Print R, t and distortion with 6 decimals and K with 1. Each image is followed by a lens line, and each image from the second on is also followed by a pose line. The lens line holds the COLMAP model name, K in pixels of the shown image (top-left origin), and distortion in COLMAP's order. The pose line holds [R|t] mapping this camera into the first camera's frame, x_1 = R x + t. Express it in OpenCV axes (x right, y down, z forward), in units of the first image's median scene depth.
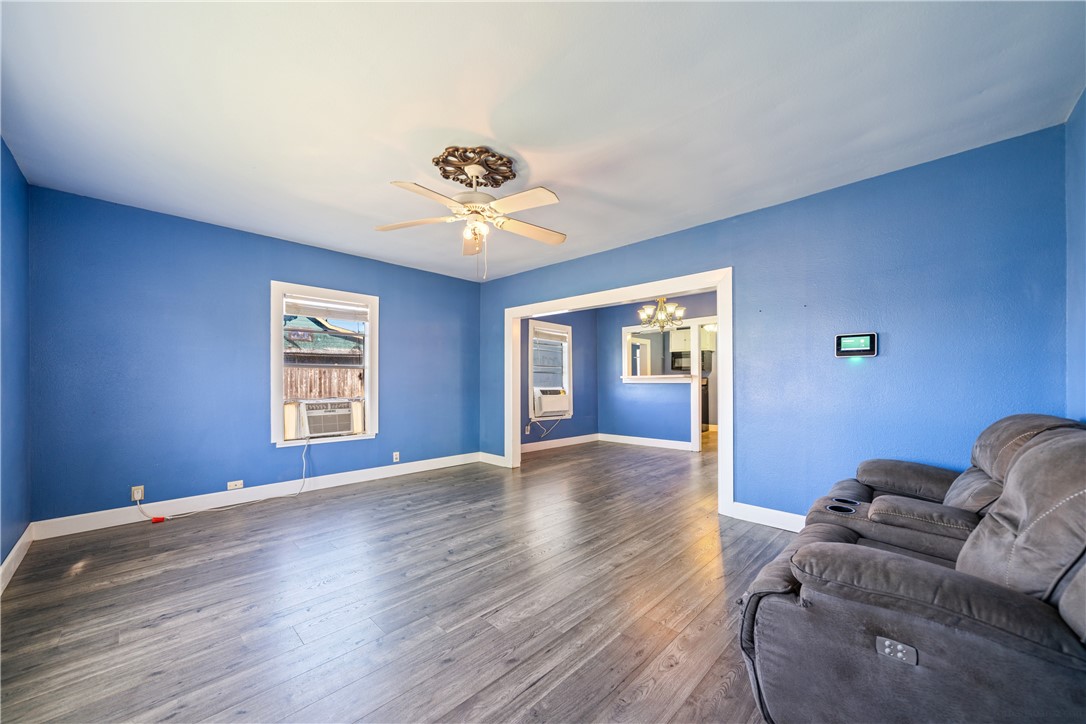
lens RADIAL K [[398.1, 0, 541.4], [0, 398.1, 366.3], [0, 0, 1]] dist [-0.000256, 0.000138]
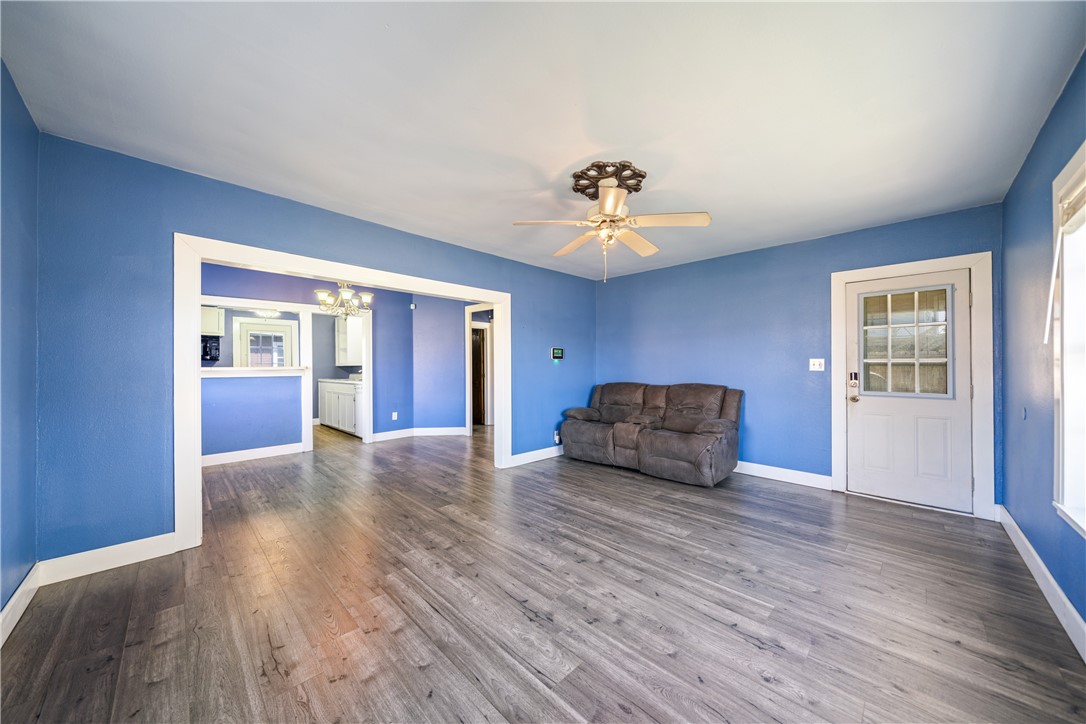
lens RADIAL K [[370.6, 0, 542.6], [0, 370.6, 364.1], [0, 0, 1]] dist [-0.001081, 0.000113]
pose [[0.025272, 0.011223, 0.999618, -1.148285], [-0.027584, 0.999564, -0.010525, 0.019527], [-0.999300, -0.027308, 0.025571, 1.129289]]
